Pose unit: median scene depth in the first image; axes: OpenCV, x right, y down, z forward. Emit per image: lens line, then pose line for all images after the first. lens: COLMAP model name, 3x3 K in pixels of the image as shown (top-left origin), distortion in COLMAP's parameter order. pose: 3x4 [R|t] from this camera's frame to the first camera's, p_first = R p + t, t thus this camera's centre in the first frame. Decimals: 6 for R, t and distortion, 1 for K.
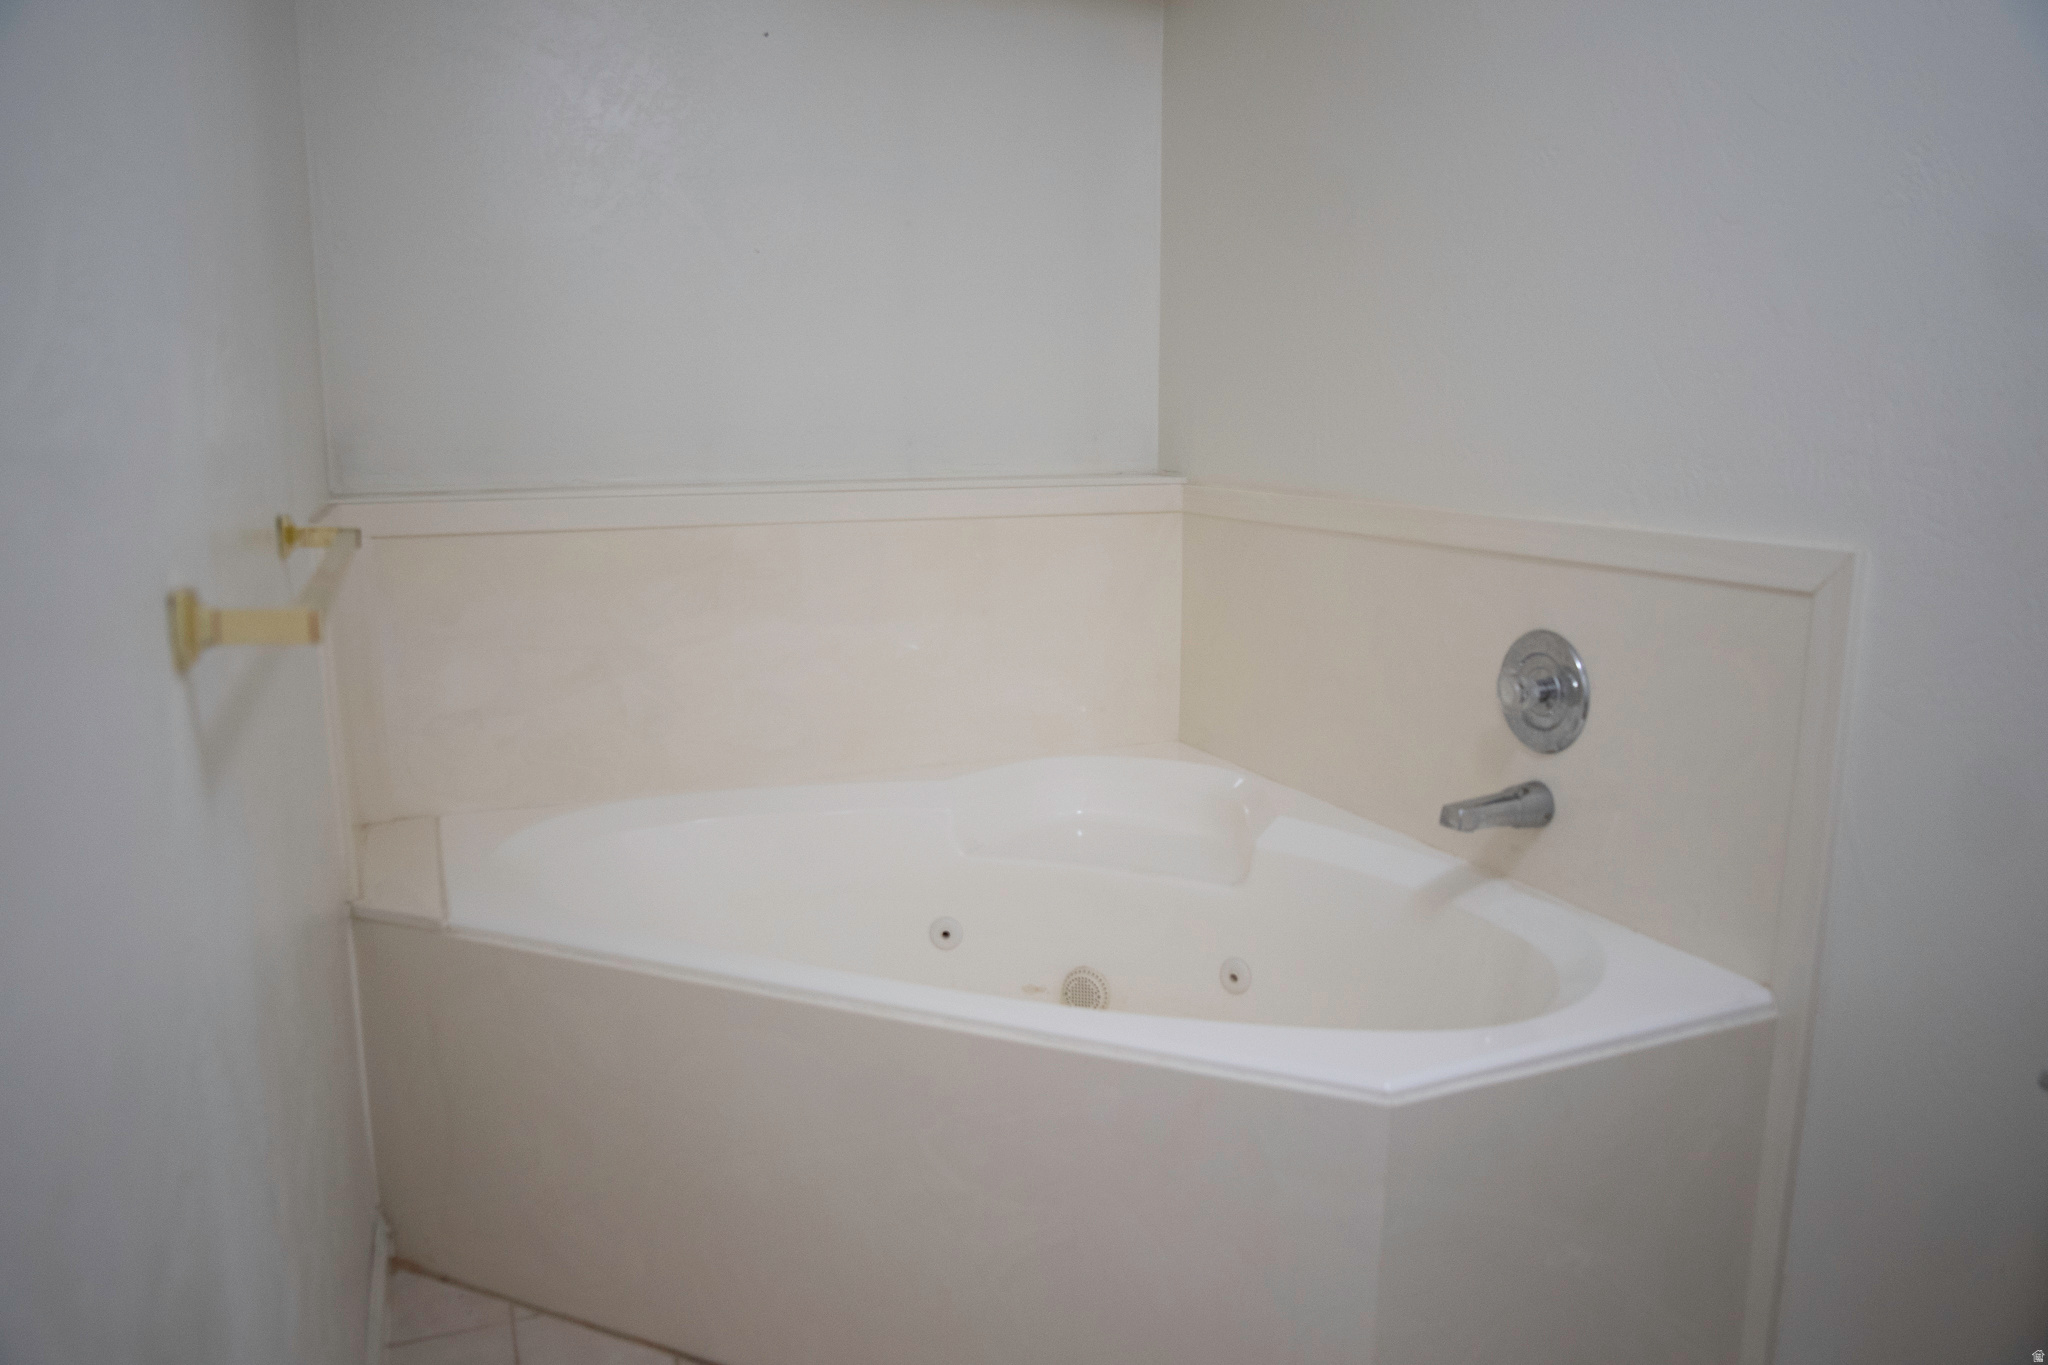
lens RADIAL K [[1423.0, 0, 1024.0], [0, 1423.0, 682.5], [0, 0, 1]] dist [-0.084453, 0.067701]
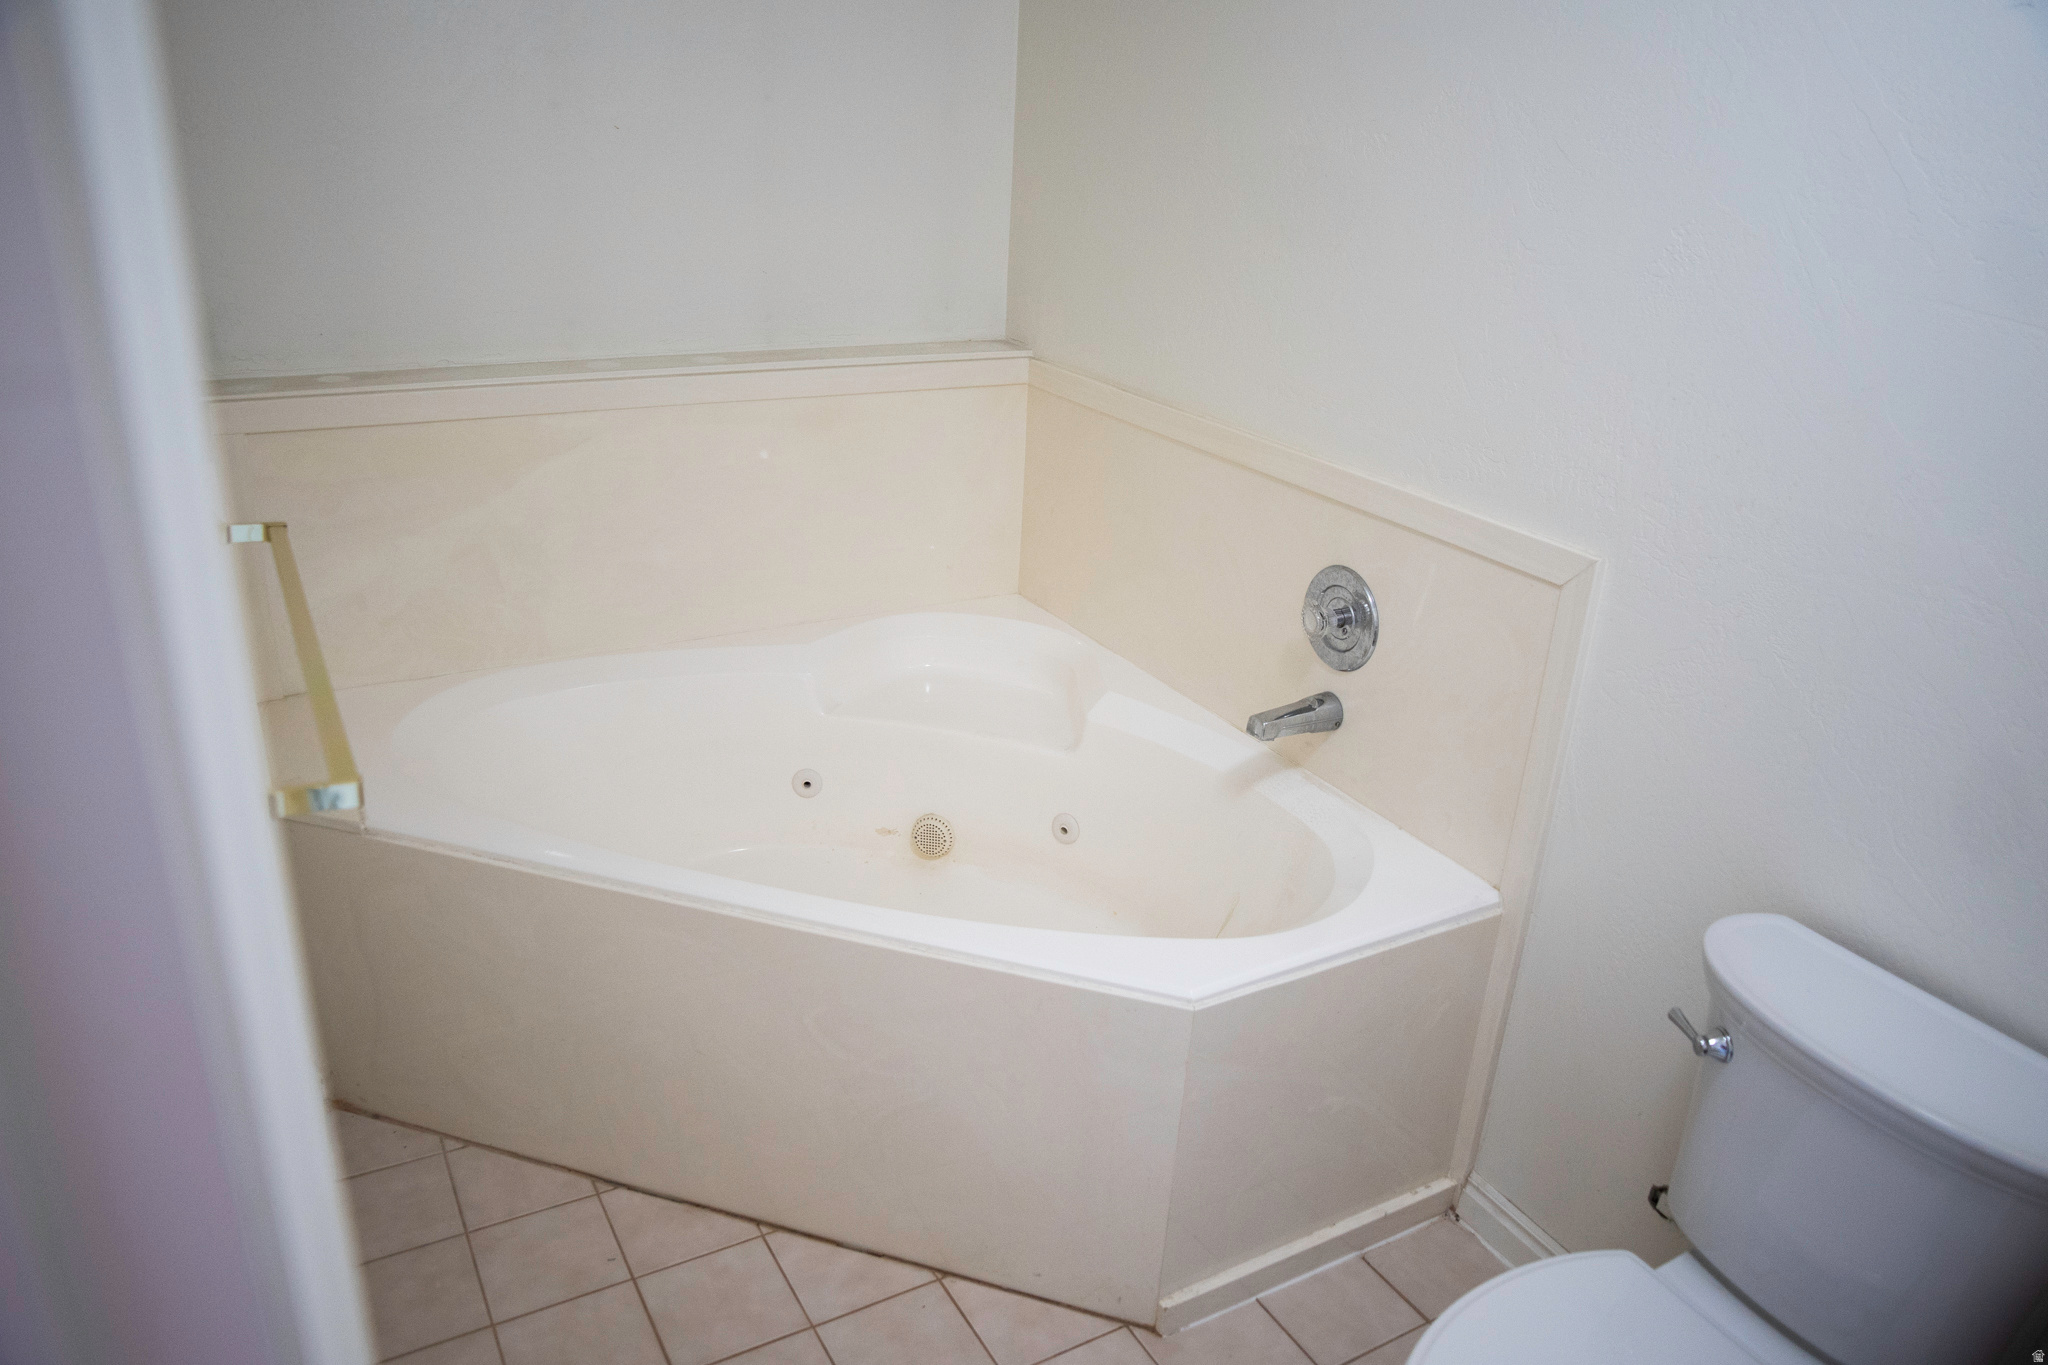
lens RADIAL K [[1423.0, 0, 1024.0], [0, 1423.0, 682.5], [0, 0, 1]] dist [-0.084453, 0.067701]
pose [[0.992073, 0.001940, 0.125649, -0.034959], [-0.027746, 0.978586, 0.203958, -0.173429], [-0.122562, -0.205828, 0.970883, -0.106635]]
